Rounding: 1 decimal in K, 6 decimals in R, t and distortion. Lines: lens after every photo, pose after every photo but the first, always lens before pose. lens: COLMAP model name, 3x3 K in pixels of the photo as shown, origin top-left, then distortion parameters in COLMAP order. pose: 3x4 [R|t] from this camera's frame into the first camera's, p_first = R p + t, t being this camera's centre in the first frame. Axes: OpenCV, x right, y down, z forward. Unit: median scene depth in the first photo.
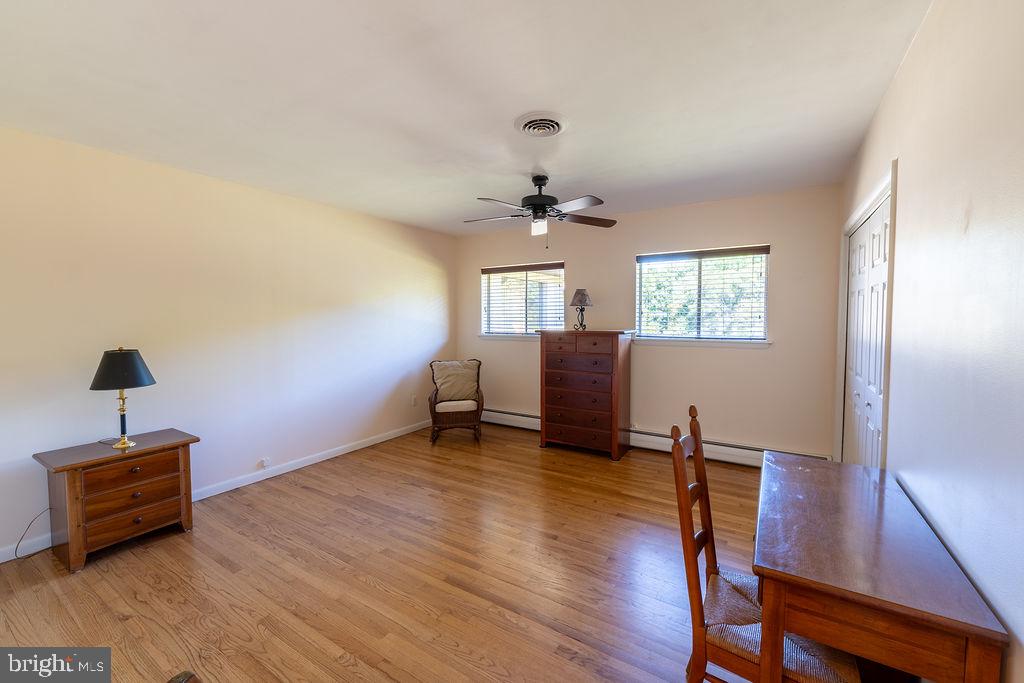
lens RADIAL K [[414.3, 0, 511.2], [0, 414.3, 340.0], [0, 0, 1]] dist [0.000654, 0.000196]
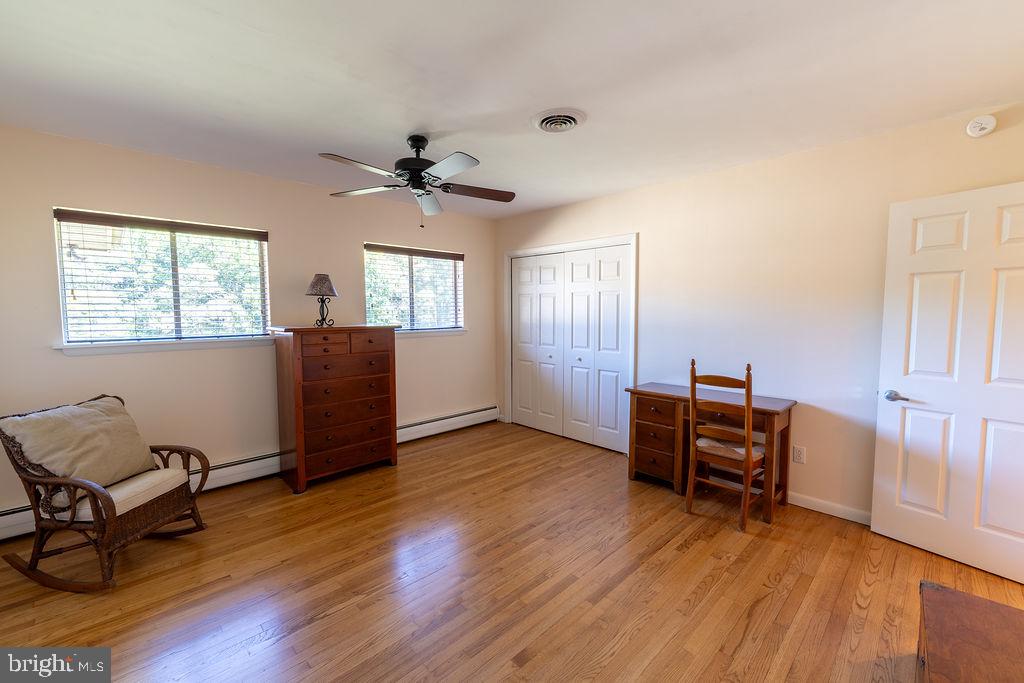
lens RADIAL K [[414.3, 0, 511.2], [0, 414.3, 340.0], [0, 0, 1]] dist [0.000654, 0.000196]
pose [[0.238155, -0.067095, 0.968907, -0.550556], [0.055926, 0.996903, 0.055288, -0.023310], [-0.969616, 0.041020, 0.241170, 0.499952]]
